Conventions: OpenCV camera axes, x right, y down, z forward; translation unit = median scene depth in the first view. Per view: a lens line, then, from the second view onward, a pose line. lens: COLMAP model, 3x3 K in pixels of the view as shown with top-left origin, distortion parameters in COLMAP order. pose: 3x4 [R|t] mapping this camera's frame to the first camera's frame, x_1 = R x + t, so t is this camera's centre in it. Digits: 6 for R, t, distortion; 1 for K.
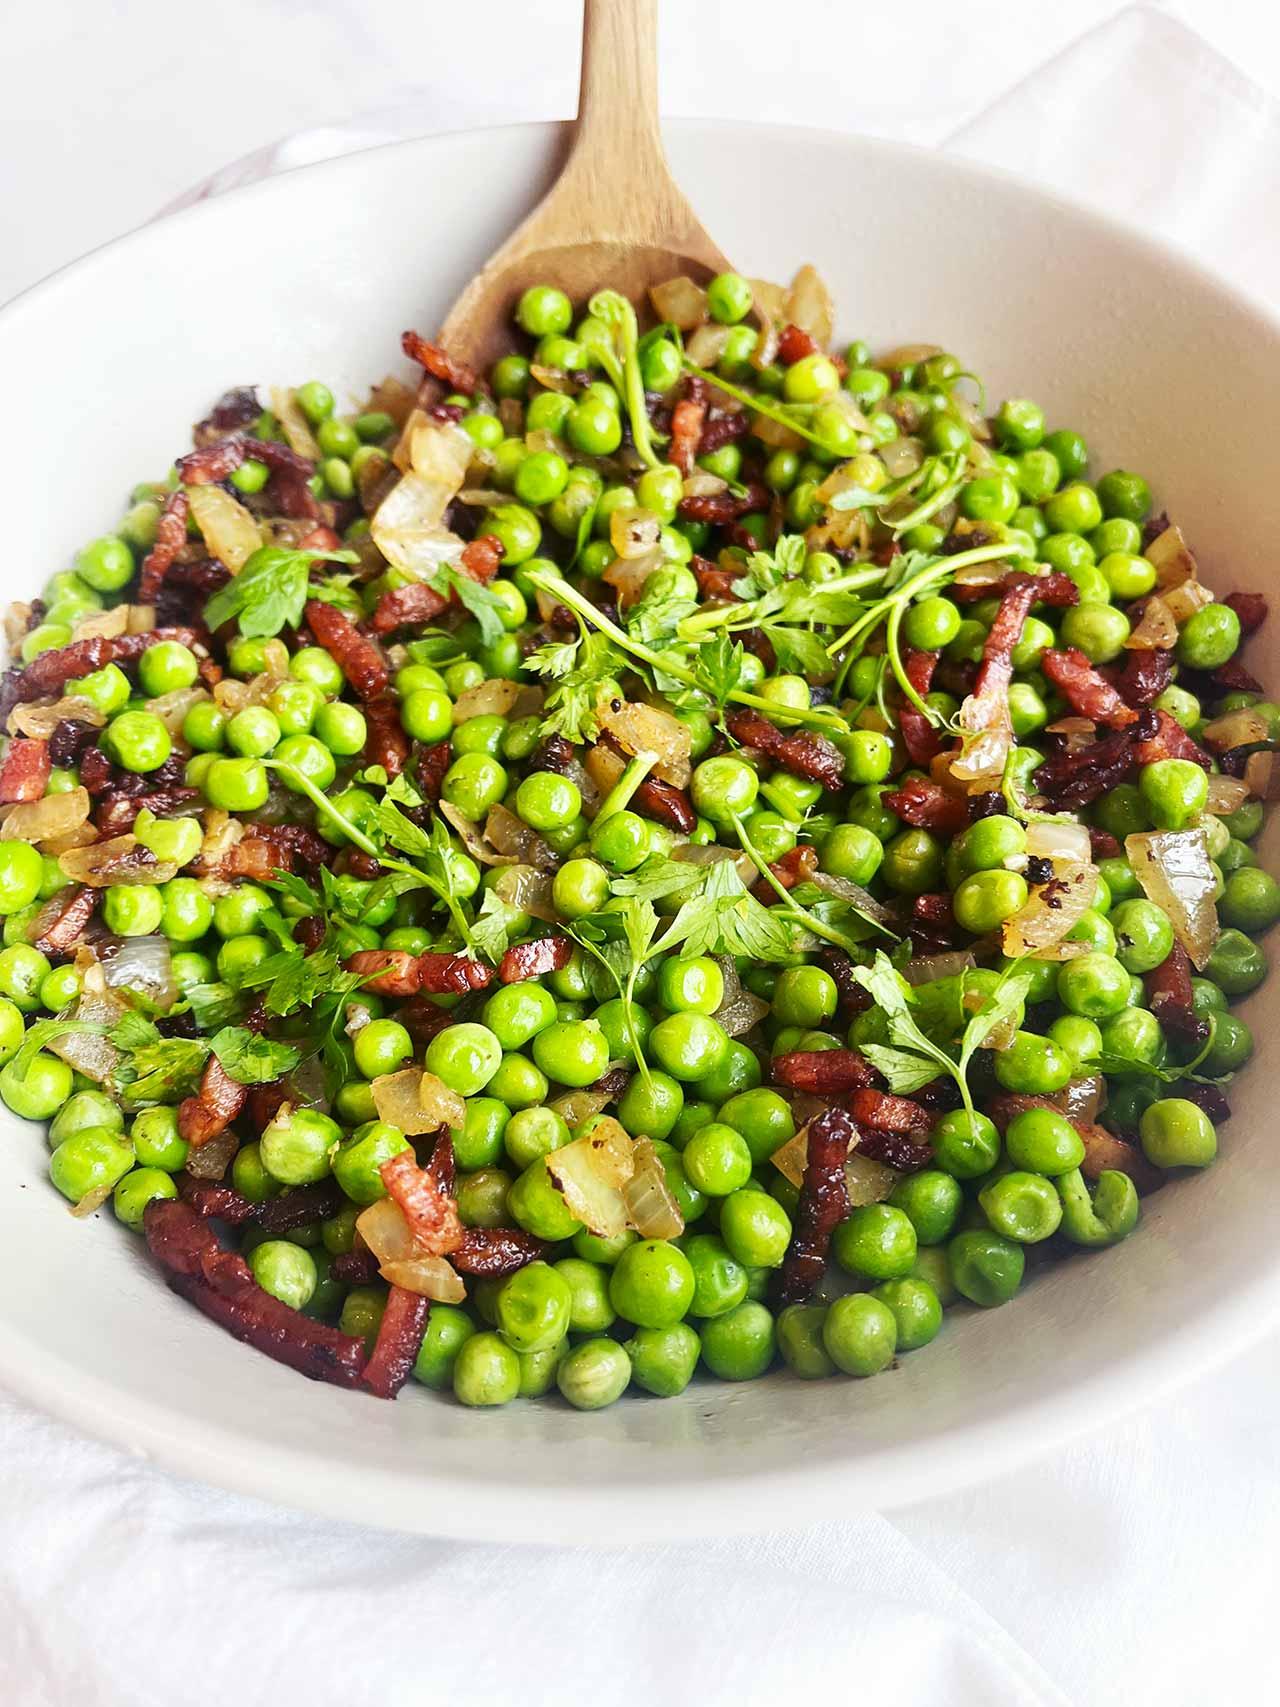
lens RADIAL K [[1299.1, 0, 640.0], [0, 1299.1, 853.5], [0, 0, 1]] dist [-0.013571, -0.004882]
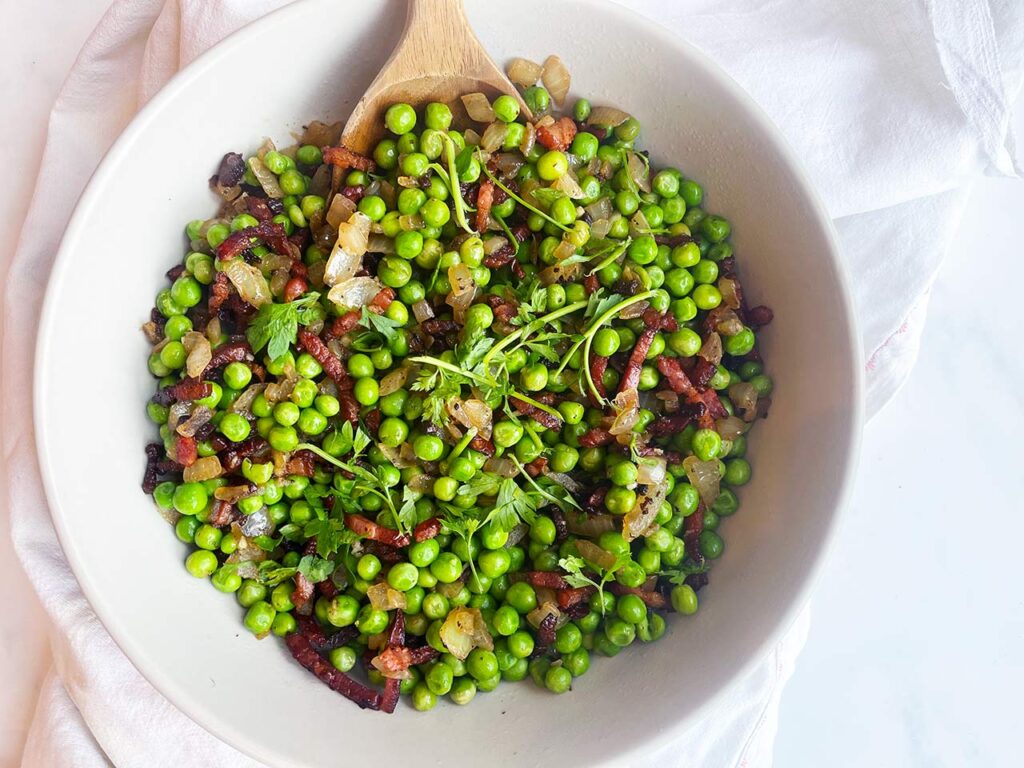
lens RADIAL K [[782.9, 0, 514.8], [0, 782.9, 317.8], [0, 0, 1]] dist [-0.000528, -0.004829]
pose [[0.998775, -0.040879, 0.027870, 0.048723], [0.022549, 0.877507, 0.479033, -0.867232], [-0.044038, -0.477818, 0.877355, -0.072374]]
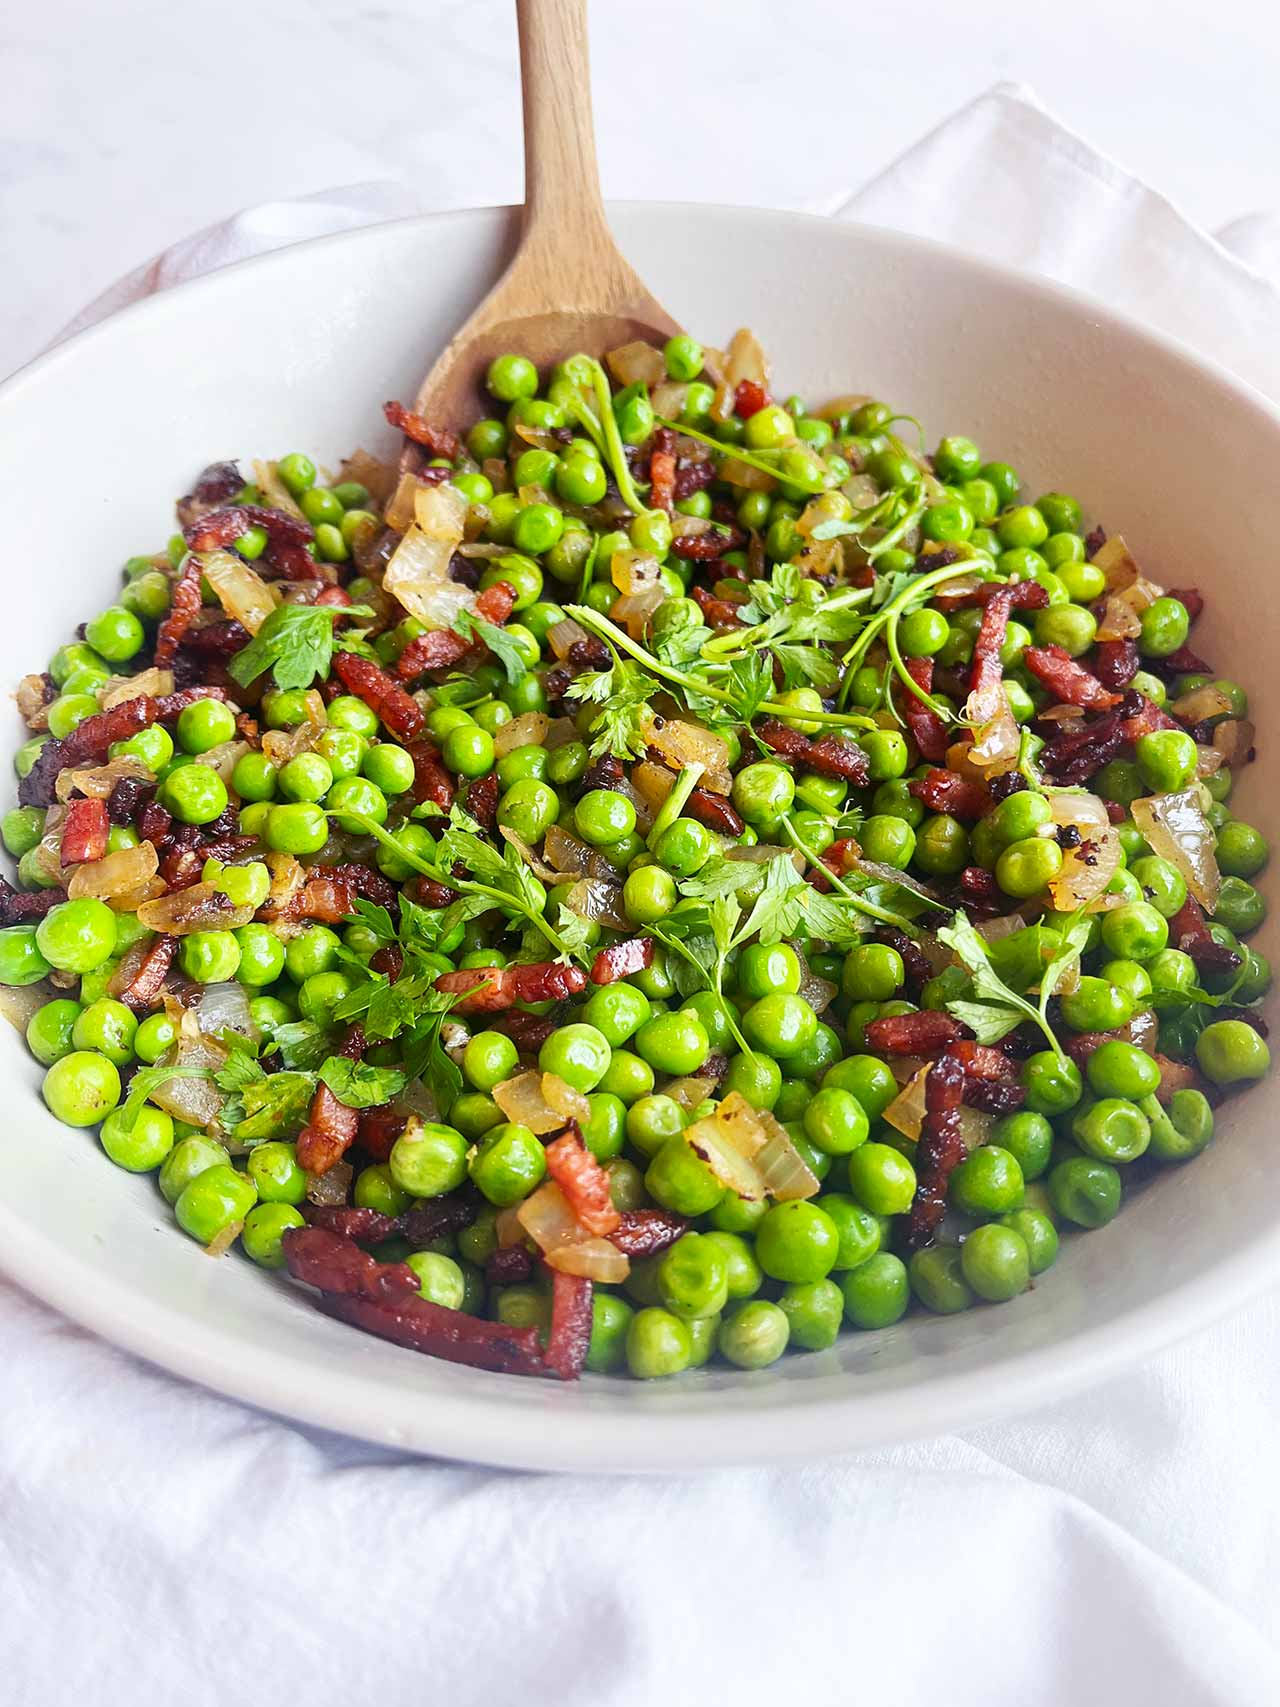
lens RADIAL K [[1299.1, 0, 640.0], [0, 1299.1, 853.5], [0, 0, 1]] dist [-0.013571, -0.004882]
pose [[0.987926, -0.087698, 0.127716, -0.178965], [0.096555, 0.993211, -0.064880, 0.059575], [-0.121159, 0.076428, 0.989686, -0.041659]]
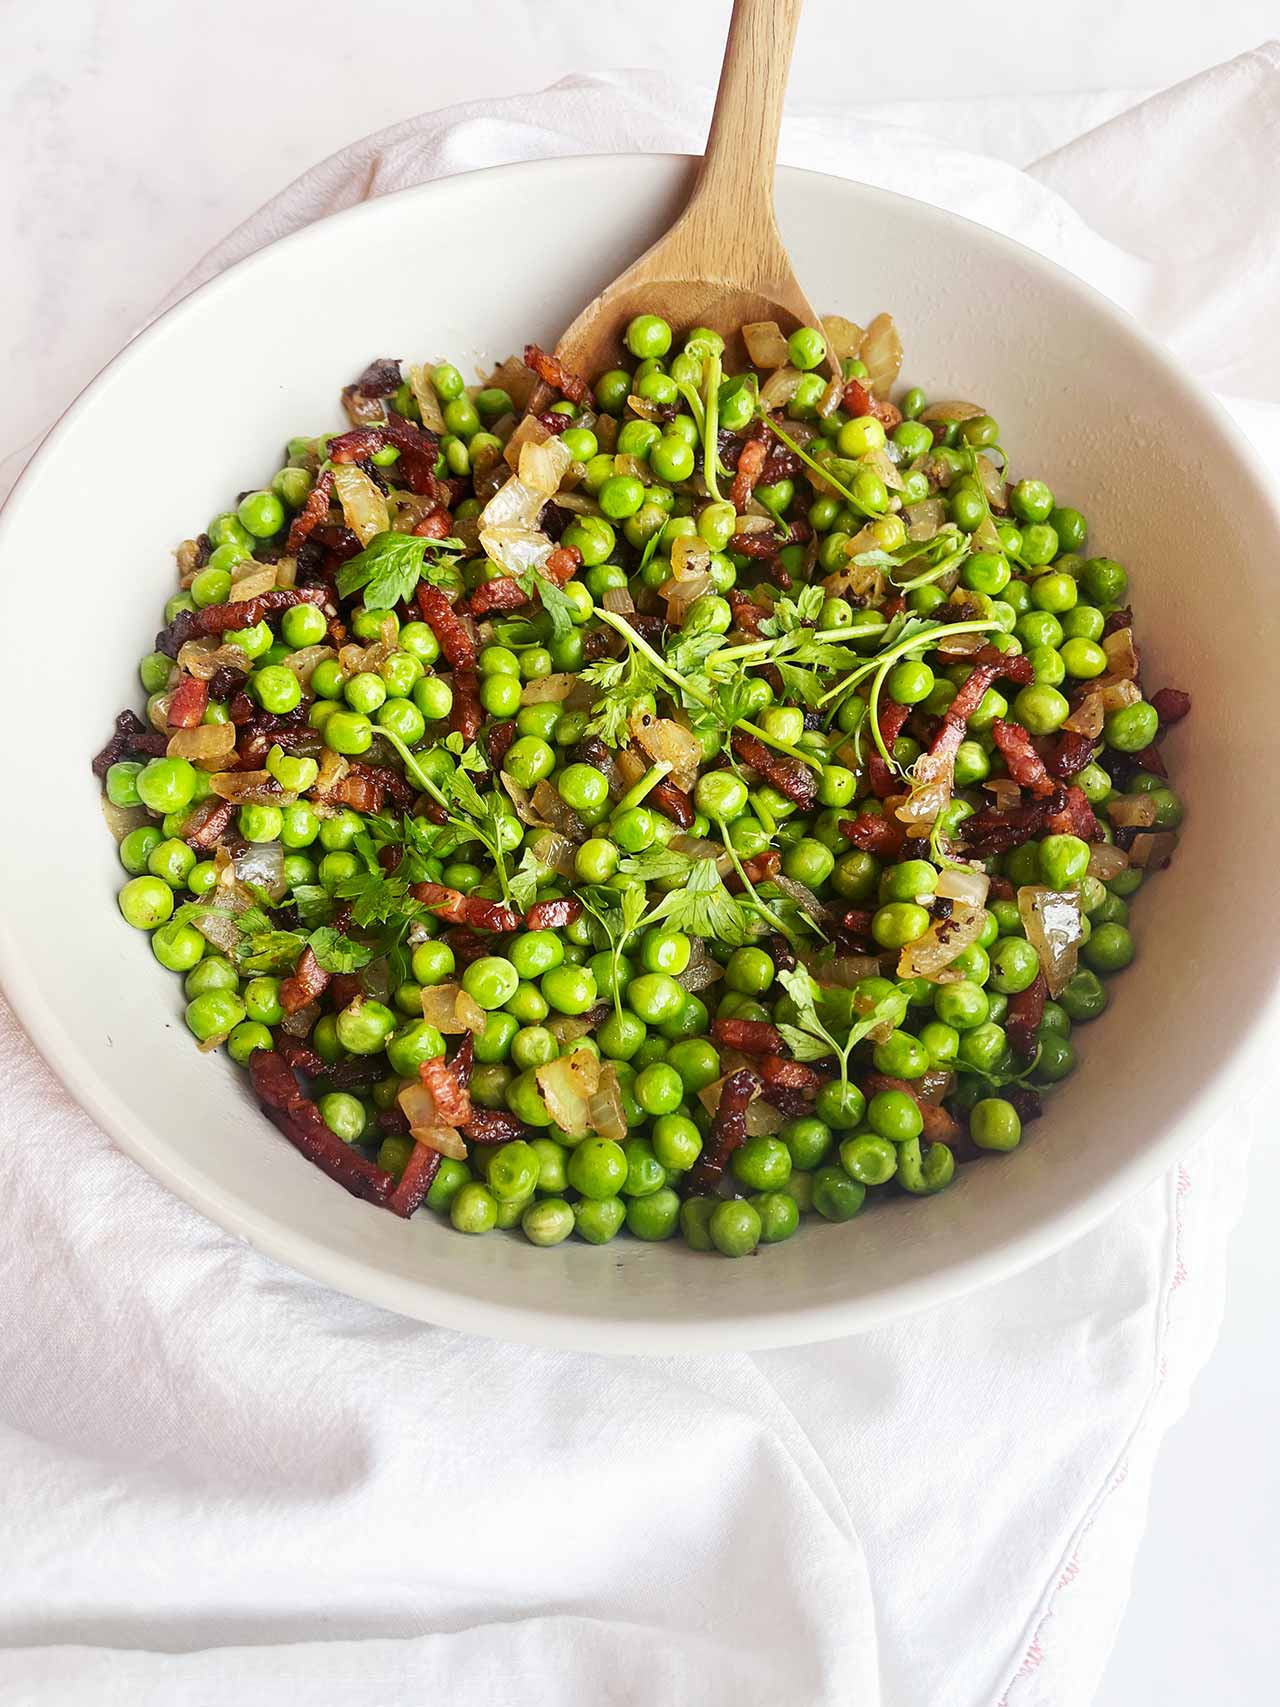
lens RADIAL K [[1305.1, 0, 652.4], [0, 1305.1, 823.0], [0, 0, 1]] dist [-0.000528, -0.004829]
pose [[0.987304, 0.155889, -0.030486, 0.042340], [-0.149996, 0.978143, 0.144007, -0.201431], [0.052269, -0.137606, 0.989107, -0.285044]]
